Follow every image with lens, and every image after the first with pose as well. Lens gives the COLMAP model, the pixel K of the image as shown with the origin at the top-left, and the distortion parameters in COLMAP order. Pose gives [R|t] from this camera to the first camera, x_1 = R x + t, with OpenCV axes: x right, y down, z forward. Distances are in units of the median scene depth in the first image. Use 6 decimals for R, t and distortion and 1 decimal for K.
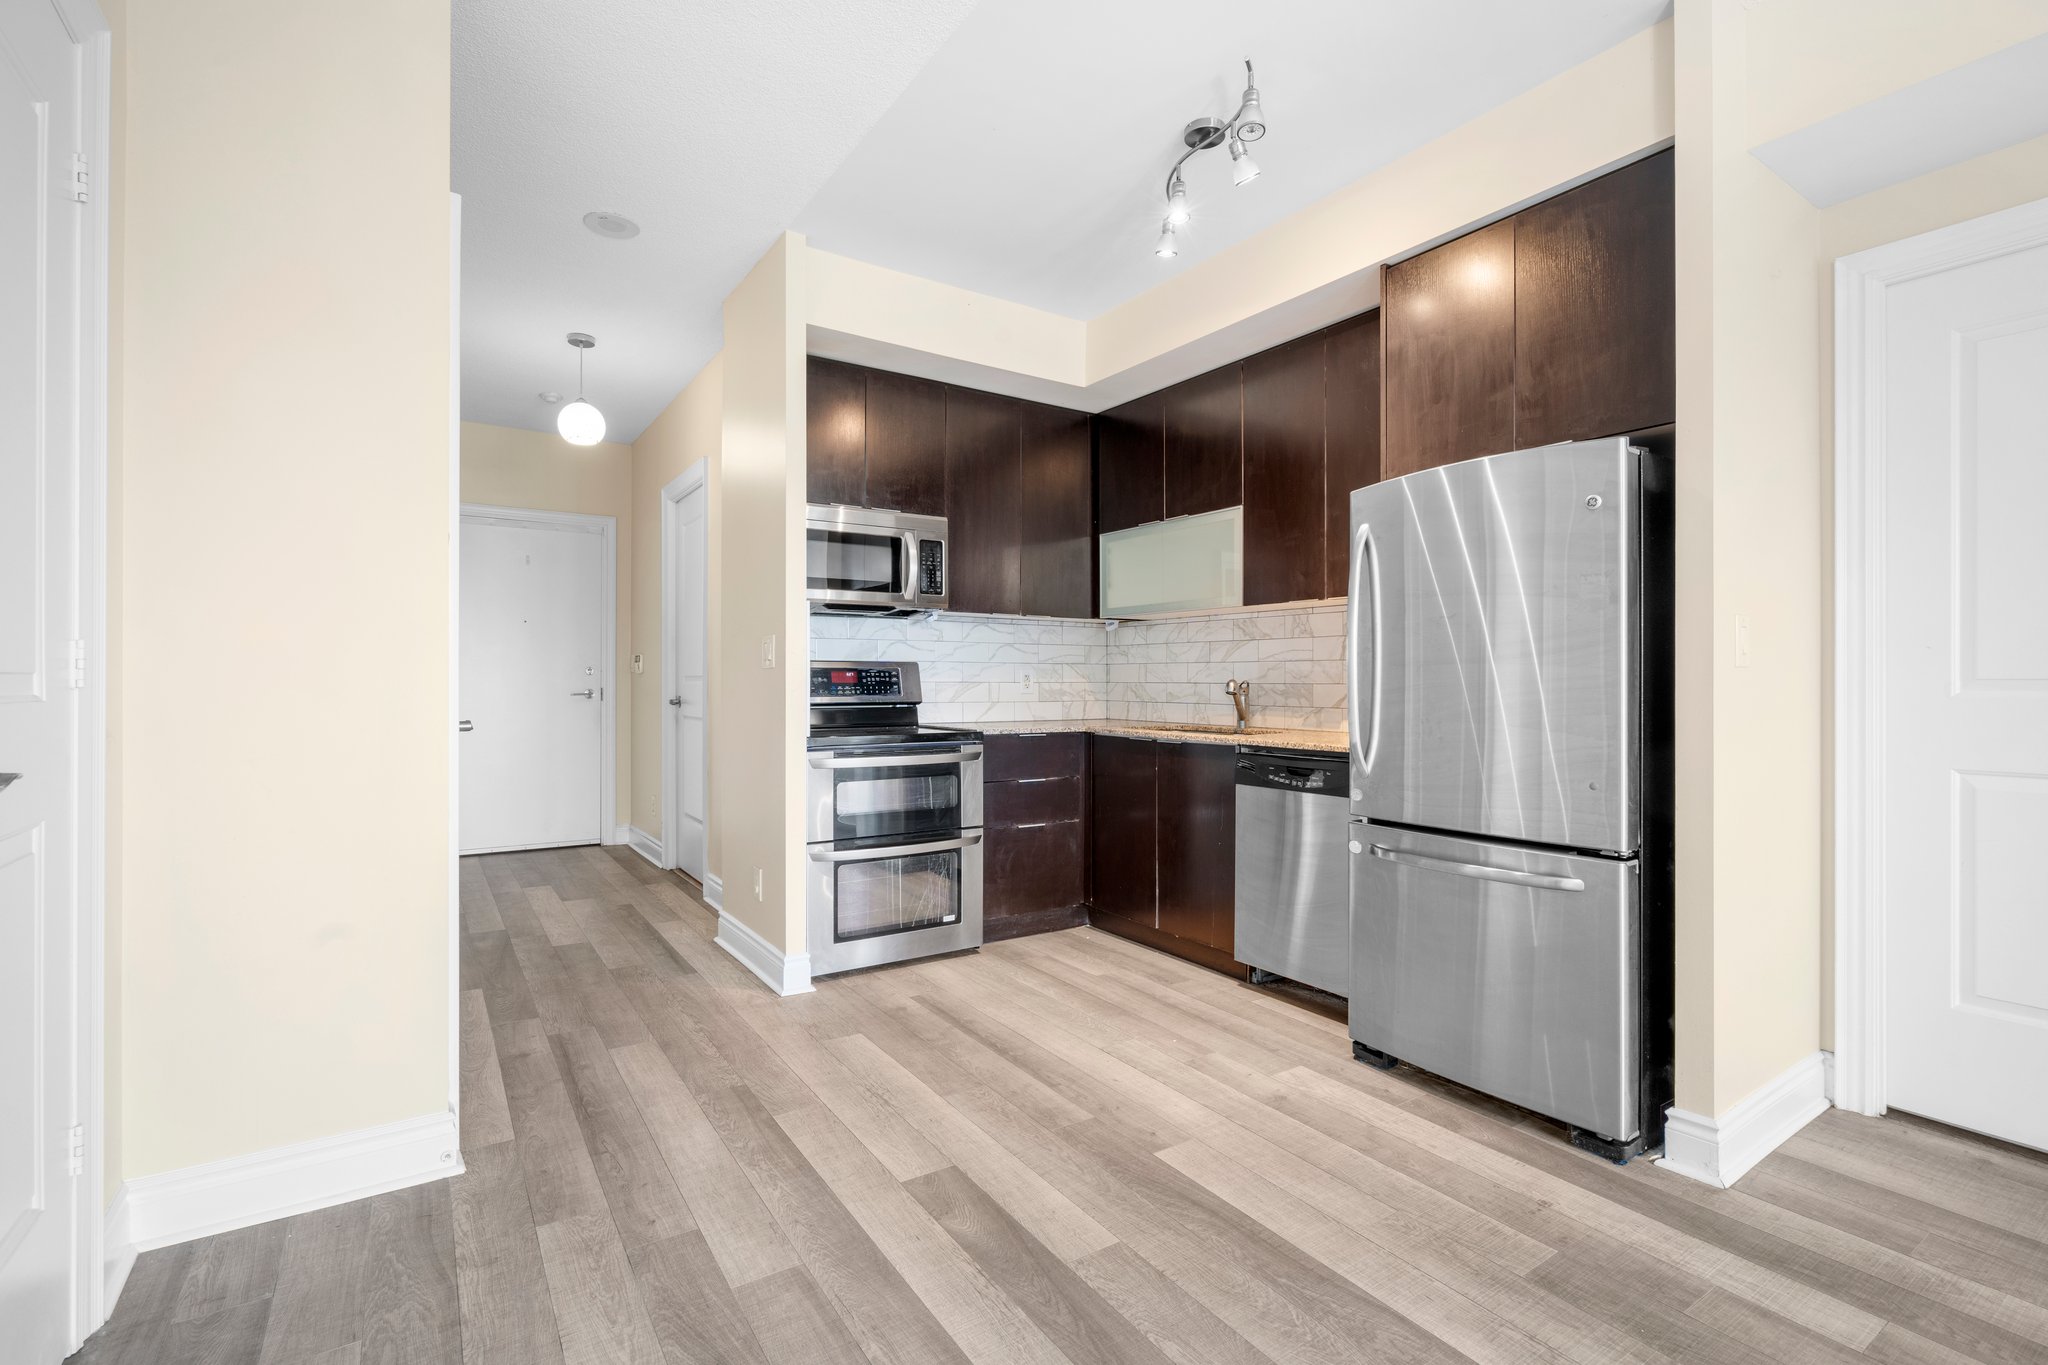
lens RADIAL K [[930.0, 0, 1014.7], [0, 930.0, 682.2], [0, 0, 1]] dist [-0.011072, 0.003804]
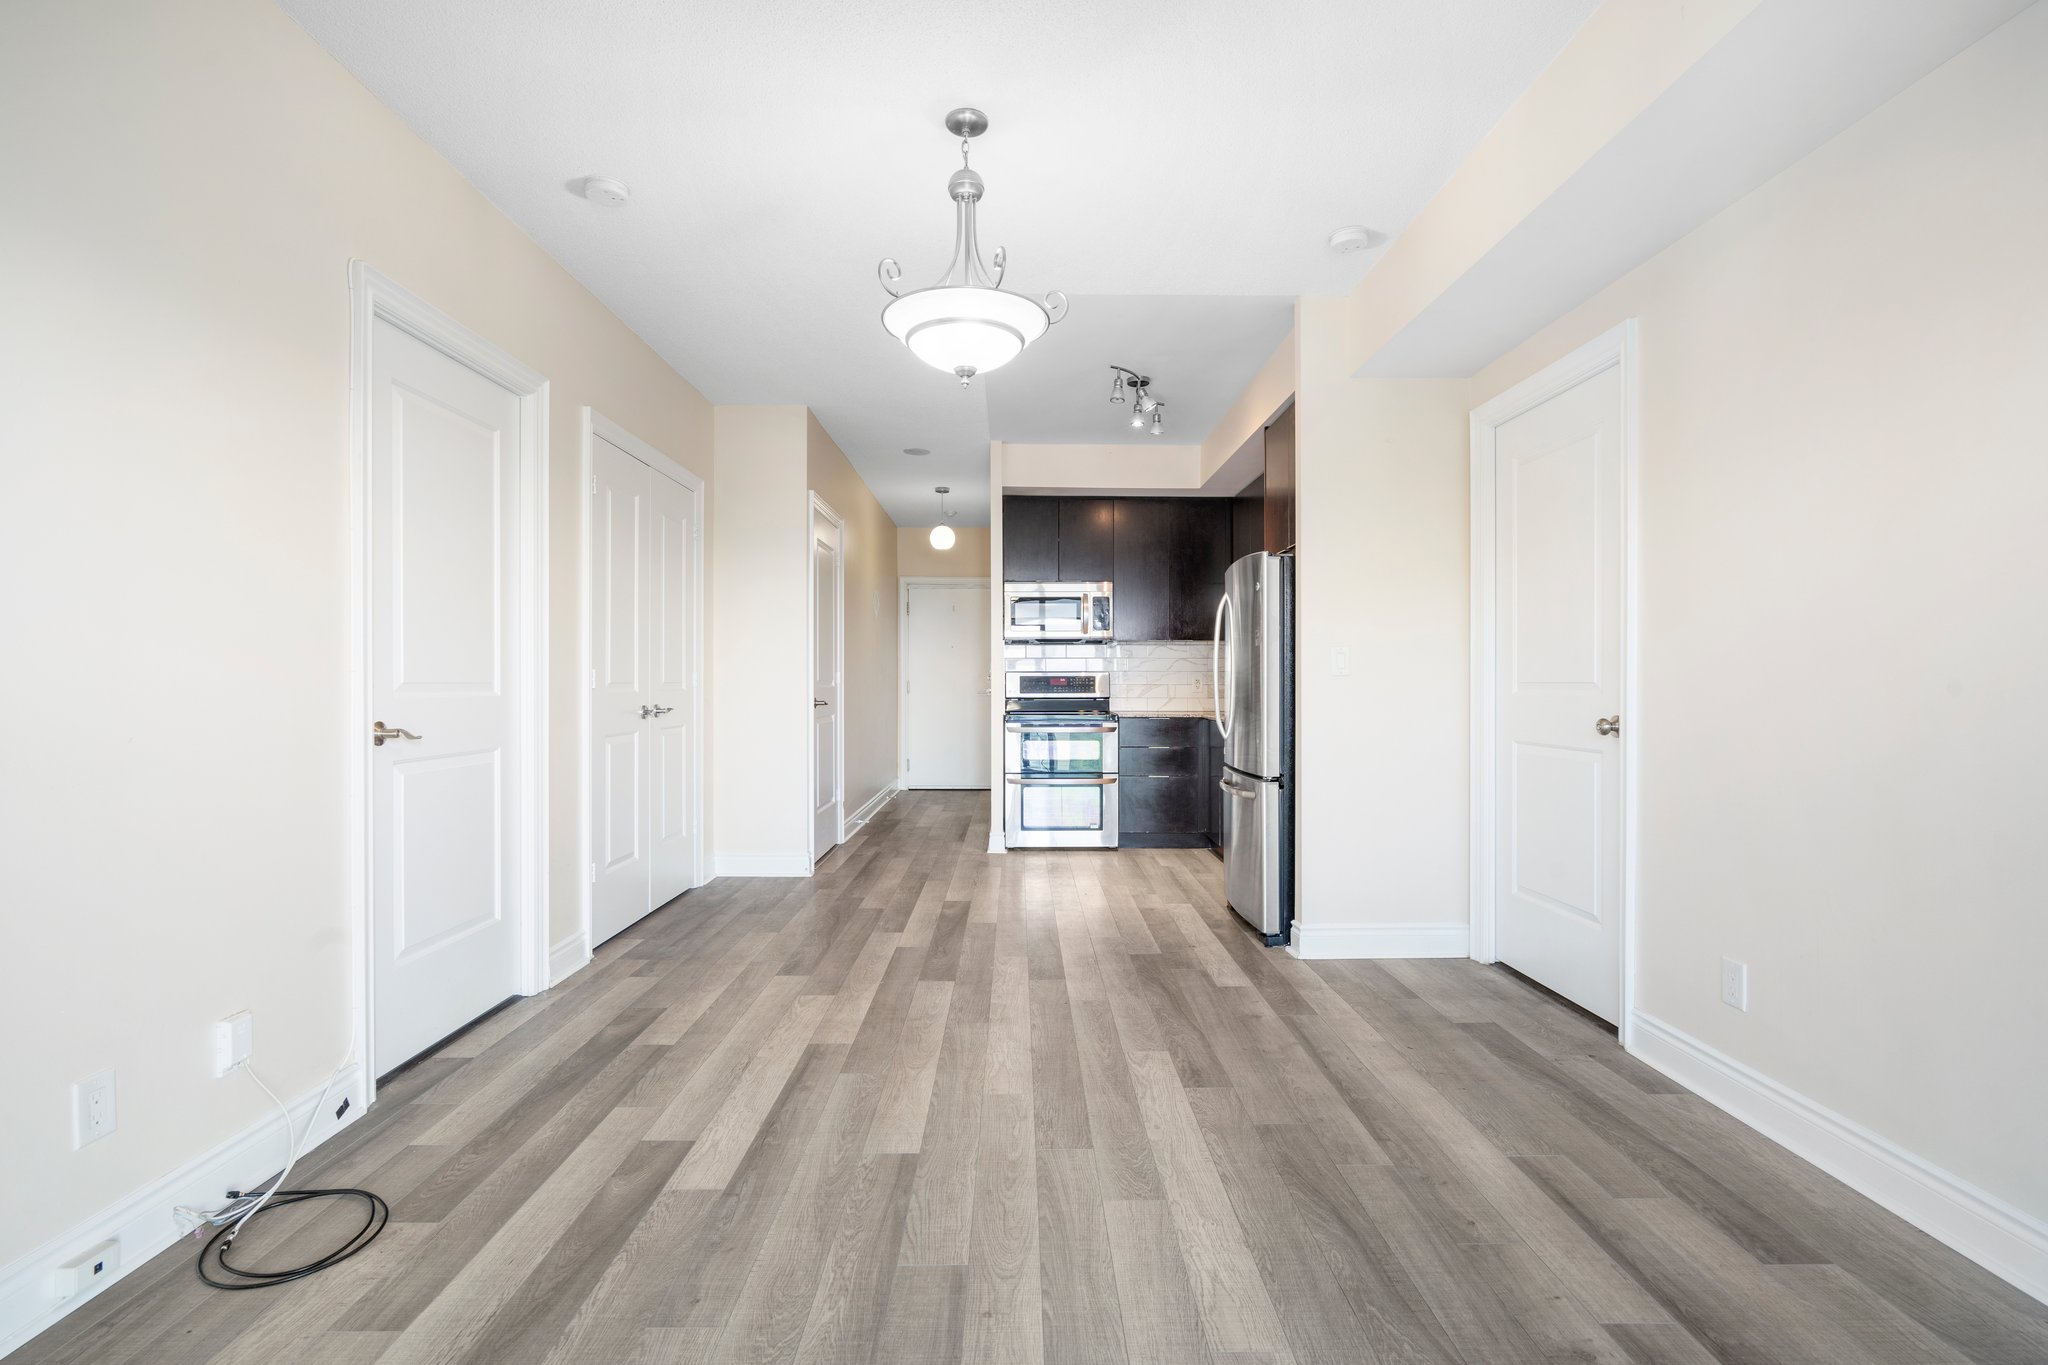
lens RADIAL K [[930.0, 0, 1012.4], [0, 930.0, 684.3], [0, 0, 1]] dist [-0.011072, 0.003804]
pose [[0.836853, -0.001046, -0.547427, 0.768220], [0.000913, 0.999999, -0.000515, 0.000202], [0.547427, -0.000069, 0.836853, -0.507237]]
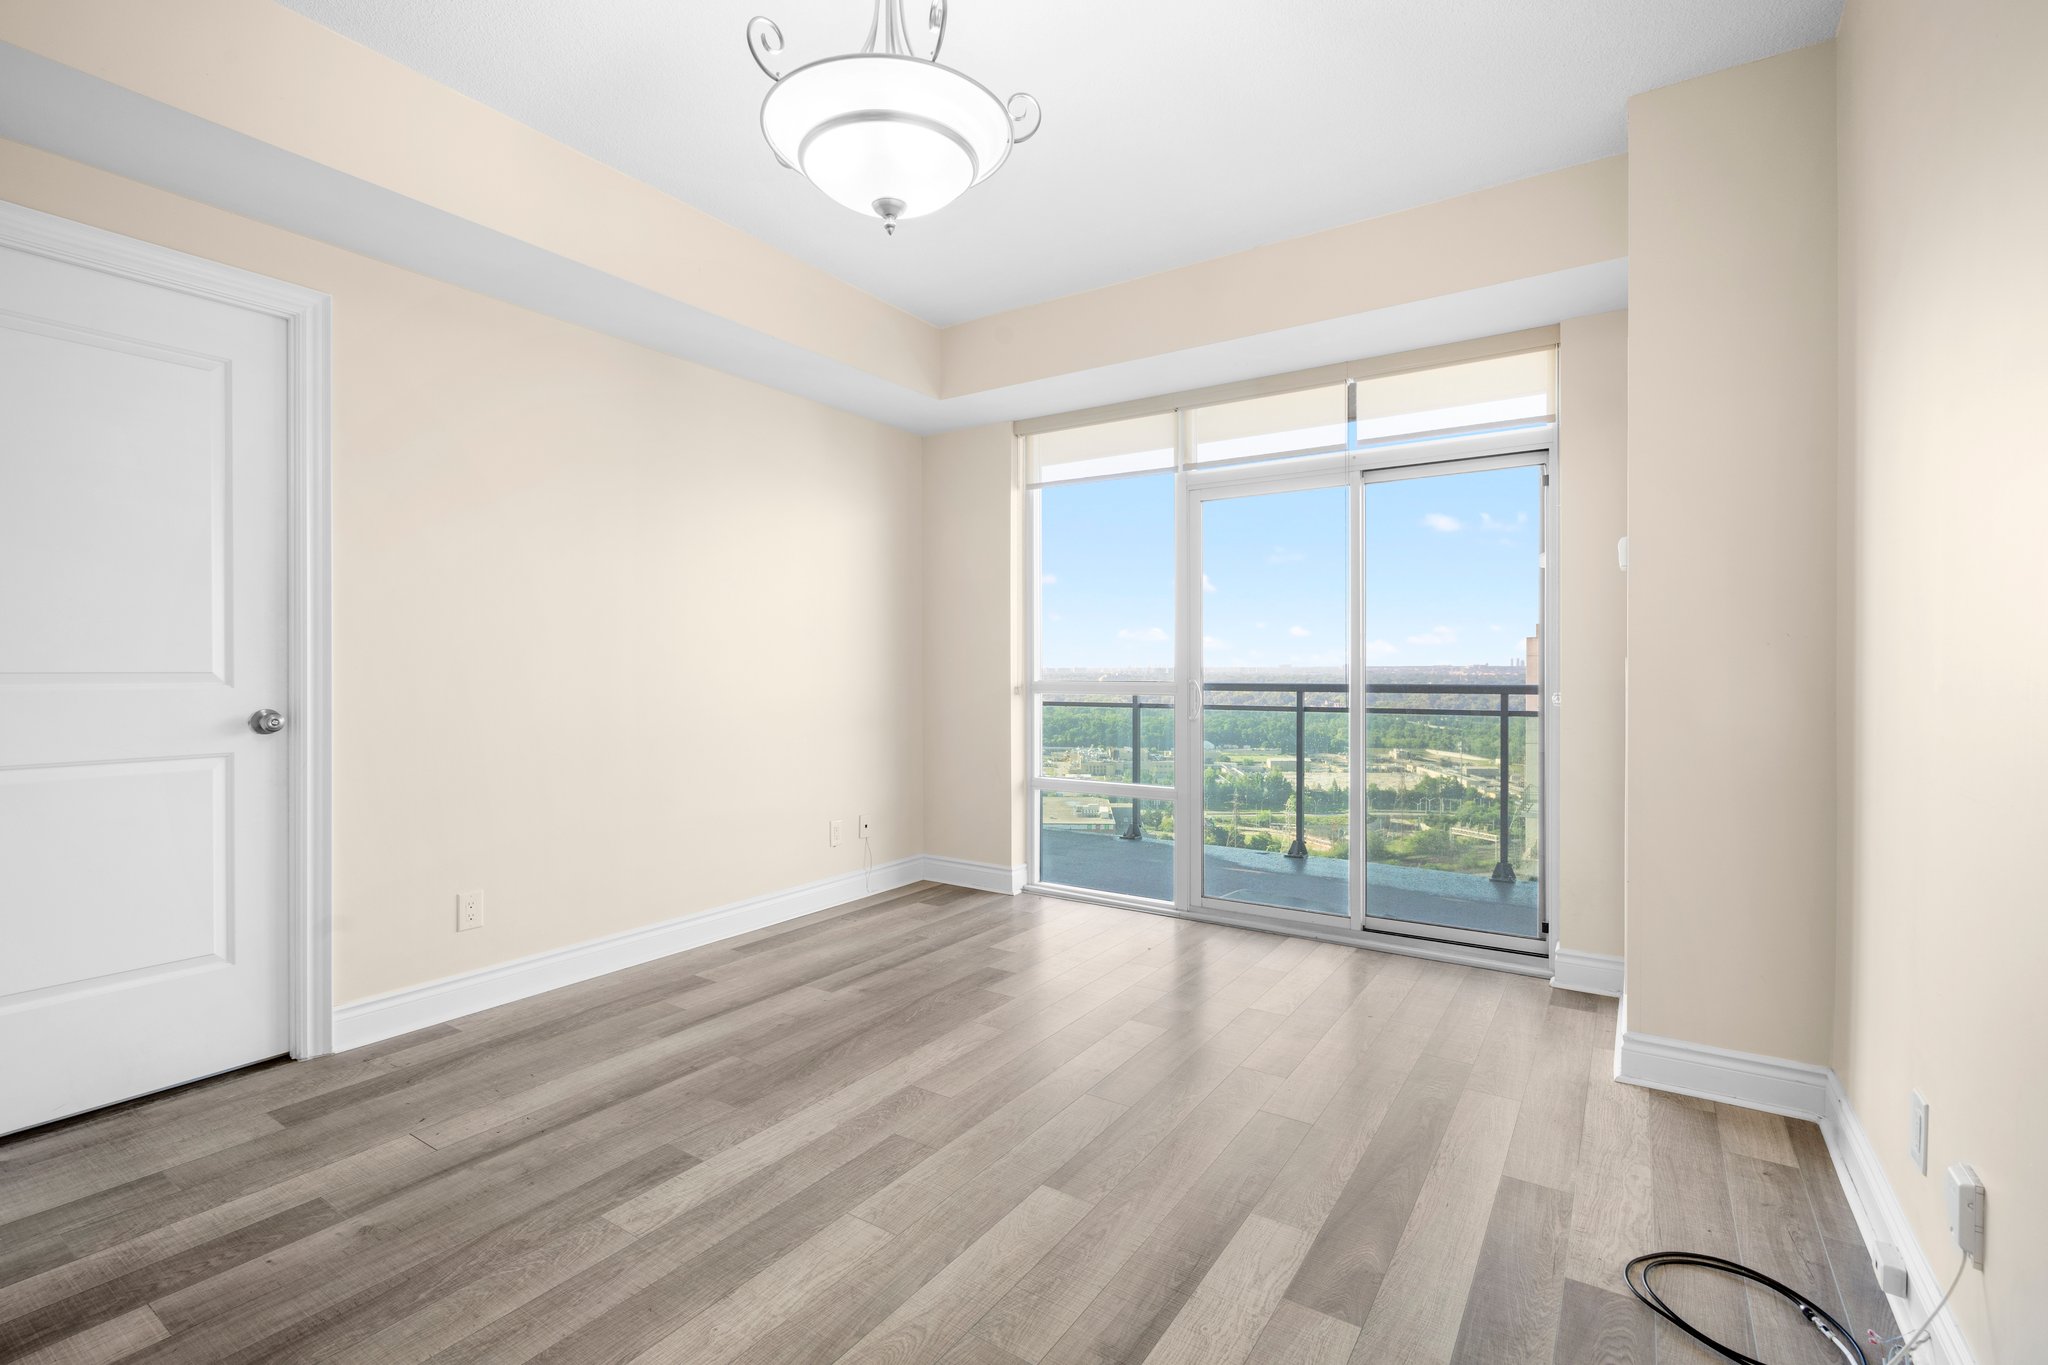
lens RADIAL K [[930.0, 0, 1026.4], [0, 930.0, 674.3], [0, 0, 1]] dist [-0.011072, 0.003804]
pose [[-0.400634, -0.005281, 0.916223, -0.174031], [0.002712, 0.999972, 0.006949, -0.003632], [-0.916234, 0.005269, -0.400609, 0.240244]]
